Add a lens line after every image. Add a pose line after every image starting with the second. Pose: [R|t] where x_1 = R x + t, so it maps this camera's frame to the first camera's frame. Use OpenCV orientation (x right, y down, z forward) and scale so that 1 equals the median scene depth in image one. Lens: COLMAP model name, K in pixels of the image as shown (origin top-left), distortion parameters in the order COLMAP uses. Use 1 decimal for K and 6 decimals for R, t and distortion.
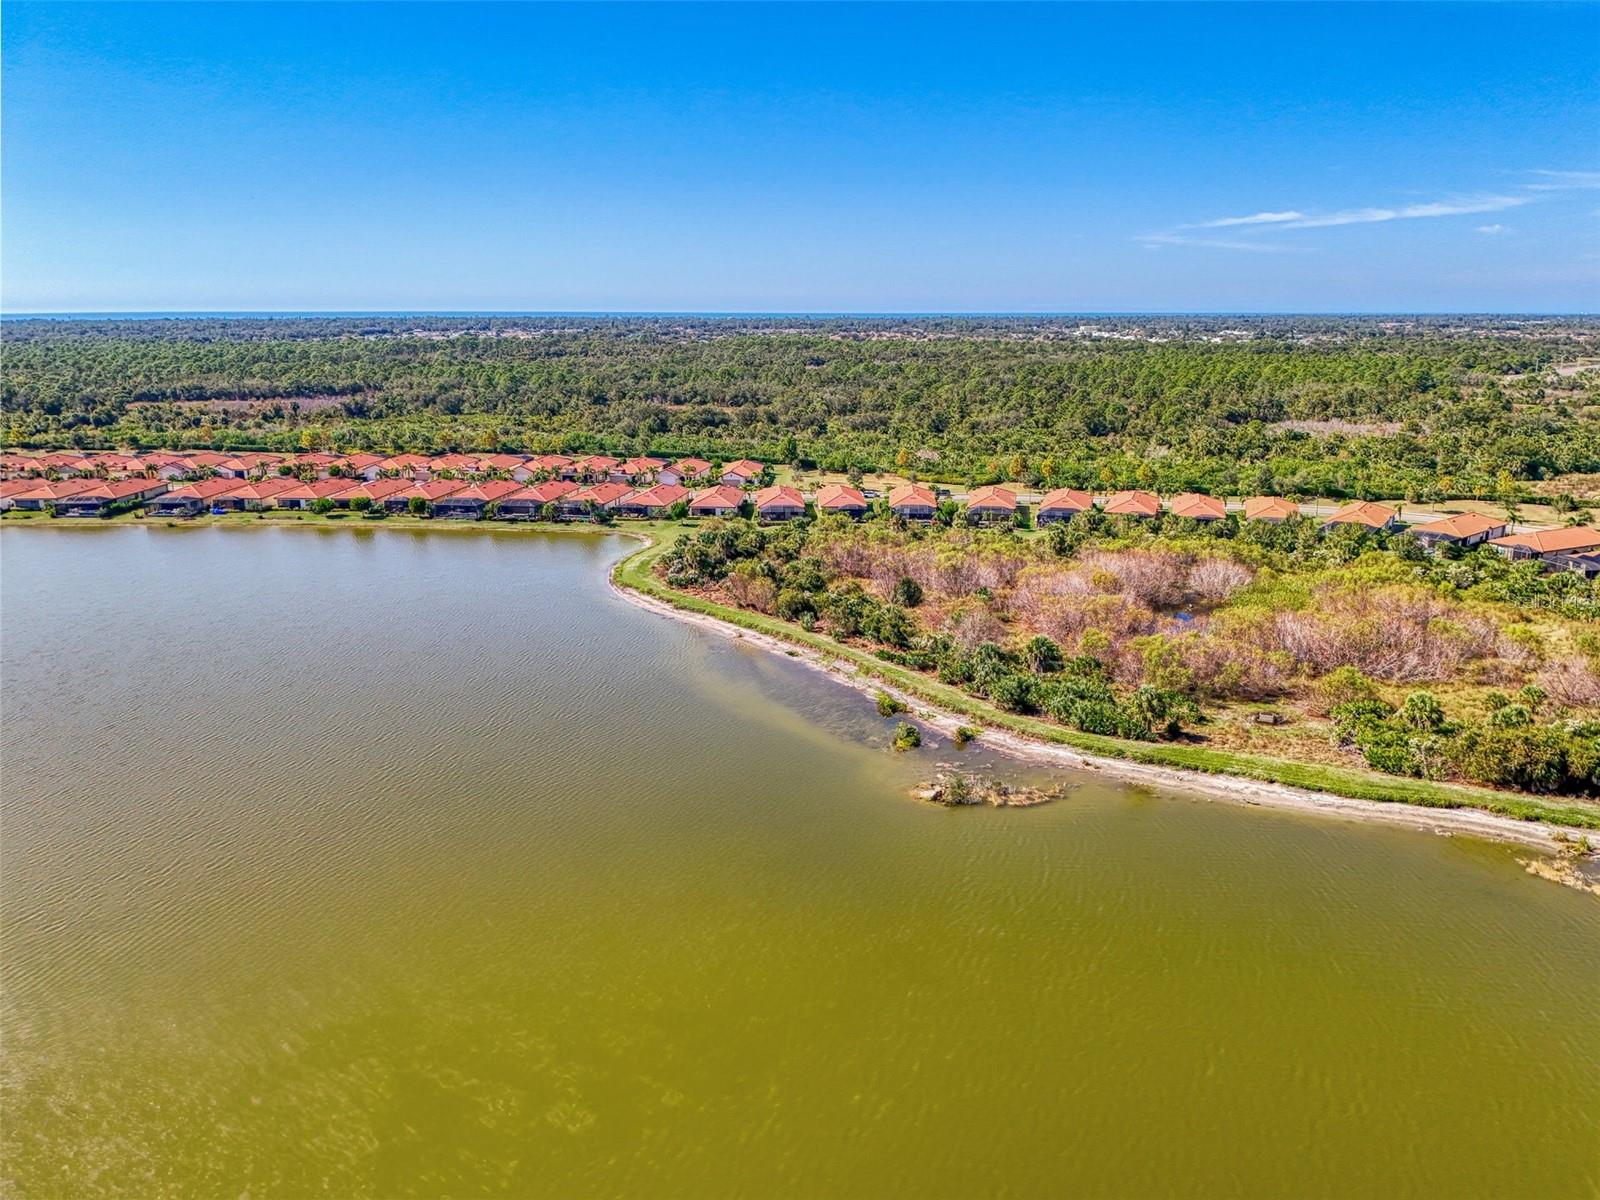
lens RADIAL K [[1213.6, 0, 836.3], [0, 1213.6, 601.2], [0, 0, 1]] dist [0.112845, -0.108854]
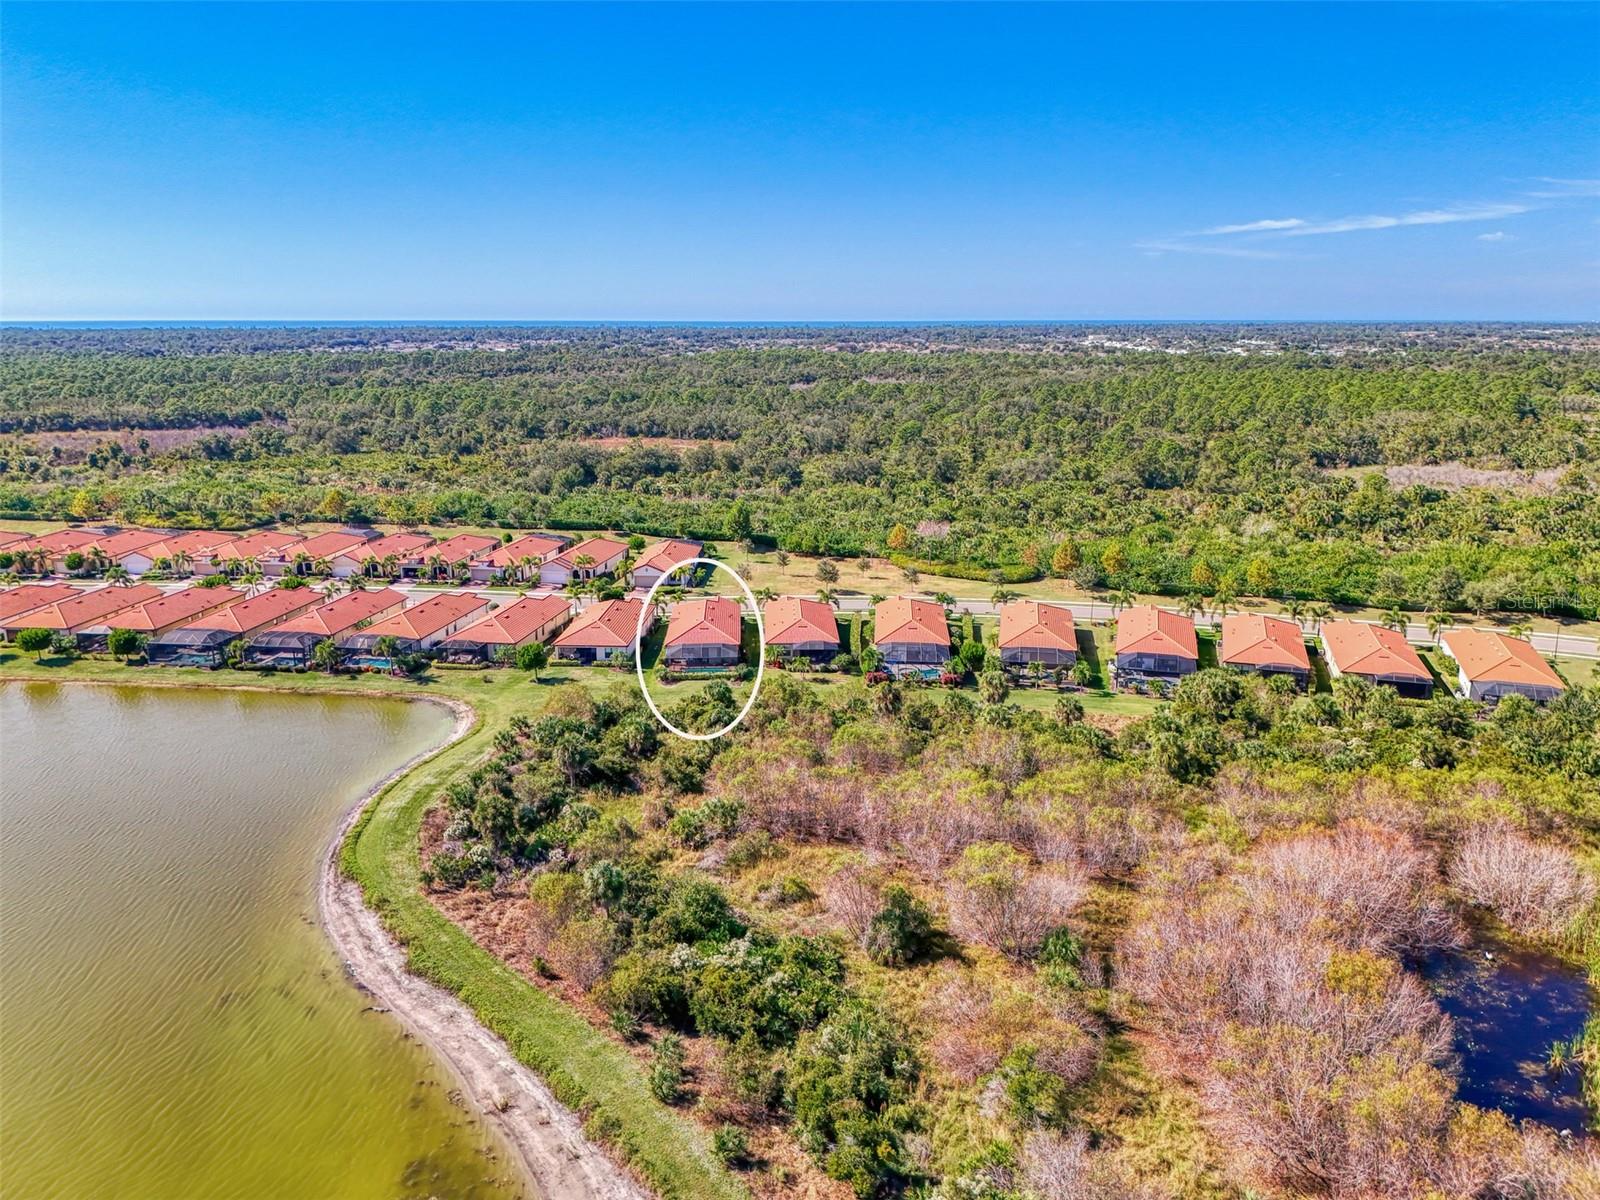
lens RADIAL K [[1132.0, 0, 789.8], [0, 1132.0, 621.0], [0, 0, 1]] dist [0.093630, -0.077381]
pose [[0.999028, 0.011804, -0.042462, 0.014248], [-0.010661, 0.999577, 0.027047, -0.060565], [0.042763, -0.026568, 0.998732, 0.236188]]
